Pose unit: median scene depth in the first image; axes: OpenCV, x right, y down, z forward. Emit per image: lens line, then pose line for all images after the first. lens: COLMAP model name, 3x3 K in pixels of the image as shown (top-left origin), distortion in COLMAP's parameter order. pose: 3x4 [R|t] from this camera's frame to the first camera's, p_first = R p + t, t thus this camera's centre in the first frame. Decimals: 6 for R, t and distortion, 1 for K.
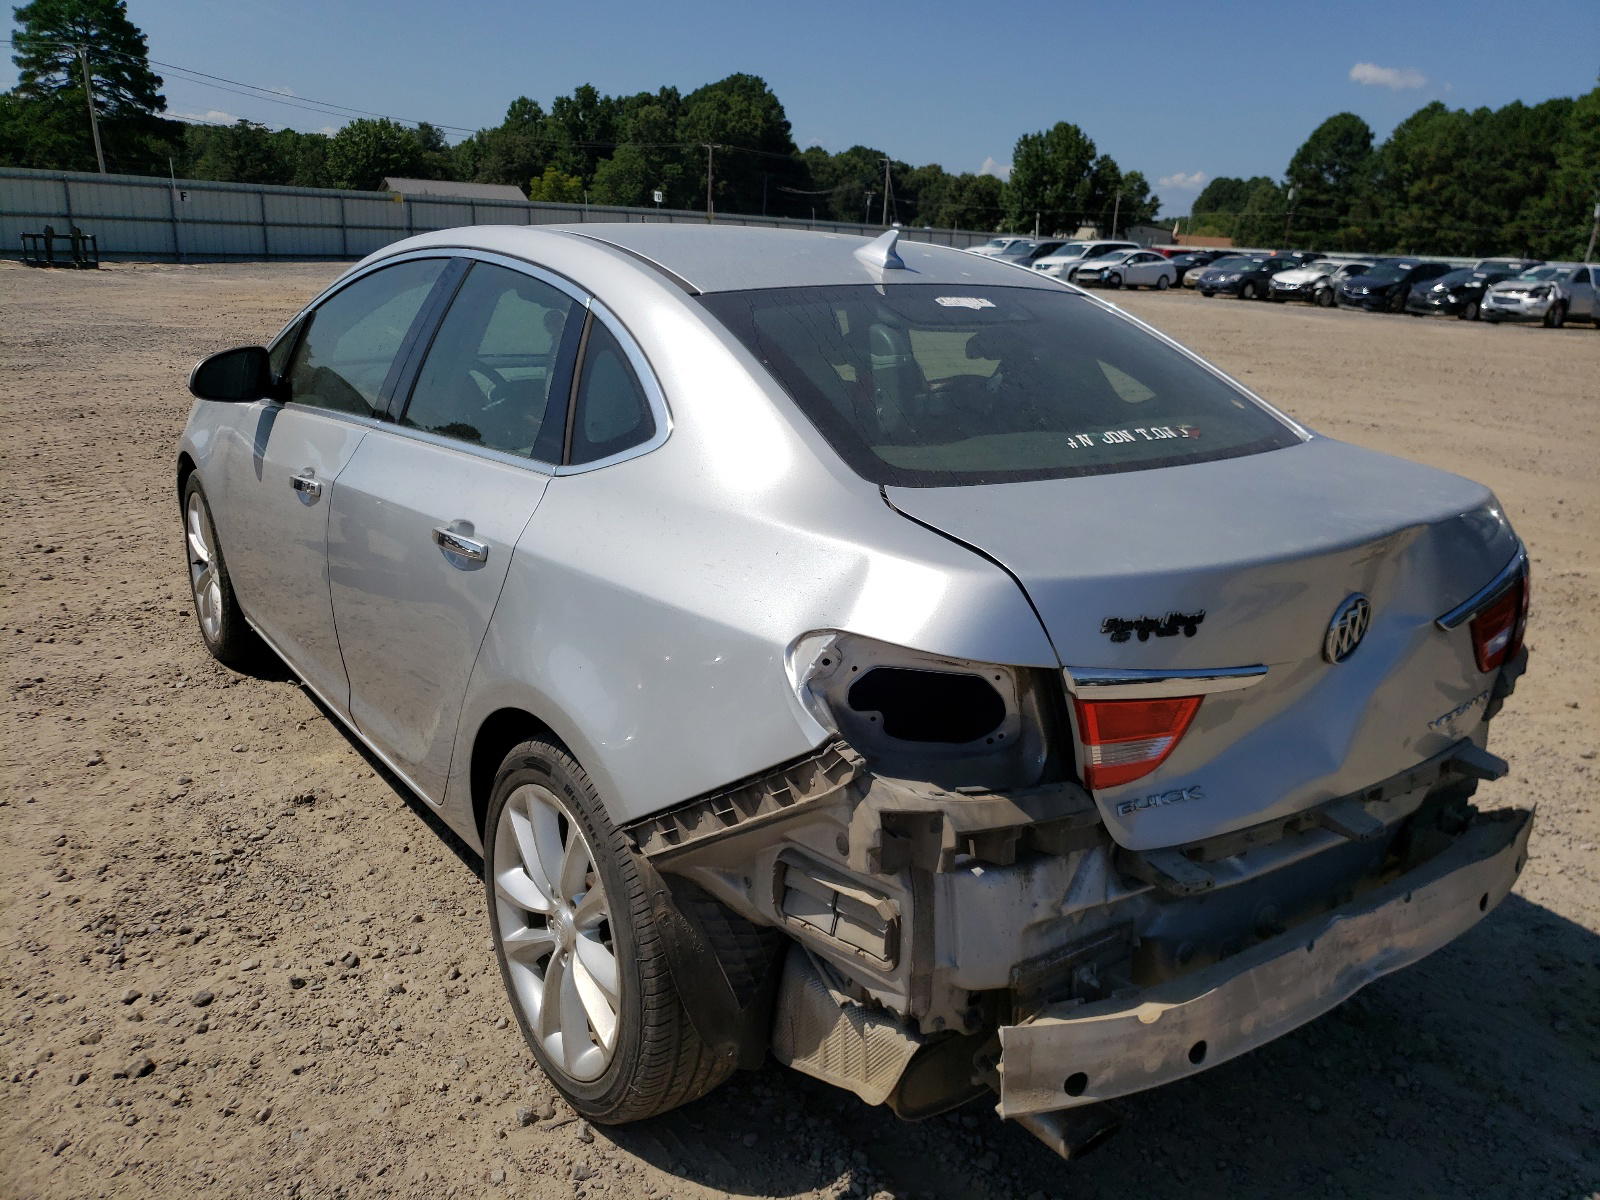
lens RADIAL K [[1211.7, 0, 801.1], [0, 1211.7, 568.8], [0, 0, 1]] dist [-0.004928, -0.002155]
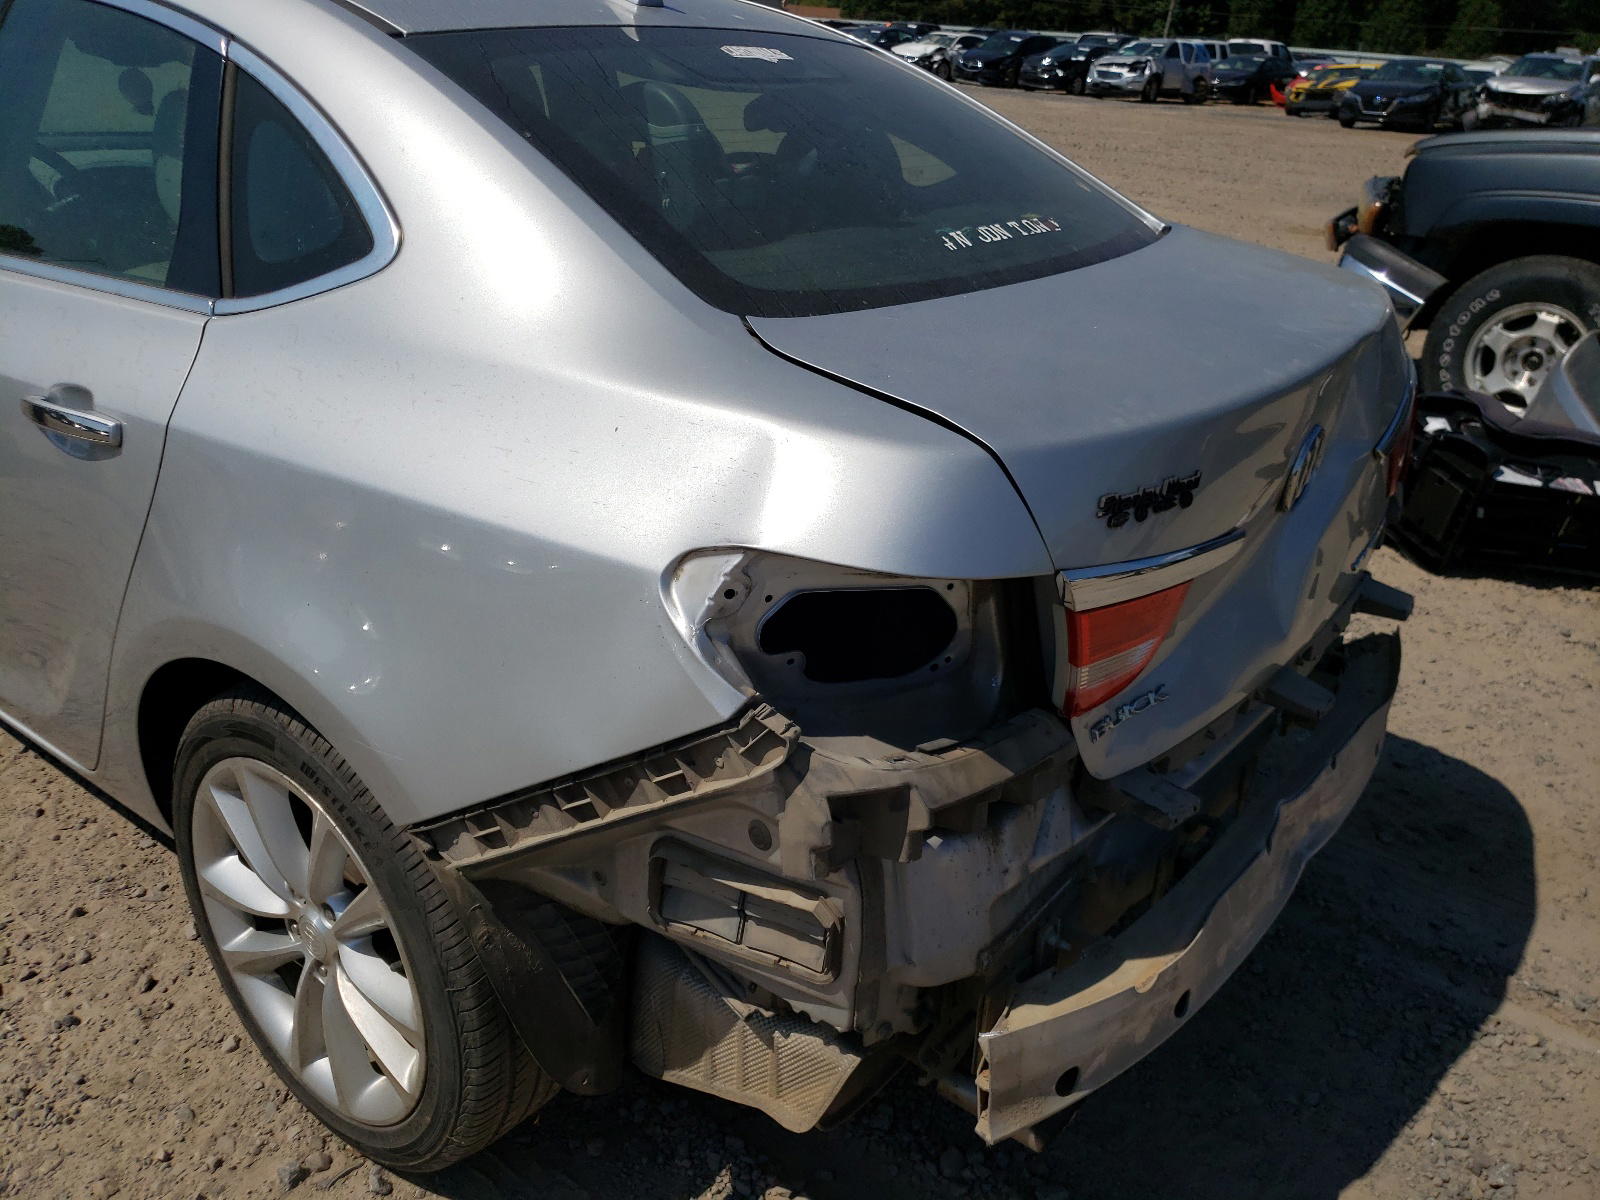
lens RADIAL K [[1265.3, 0, 800.0], [0, 1265.3, 600.0], [0, 0, 1]] dist [-0.006986, 0.035395]
pose [[0.962610, -0.101625, 0.251107, -0.102096], [0.055242, 0.981127, 0.185305, -0.041716], [-0.265199, -0.164505, 0.950057, 0.264031]]
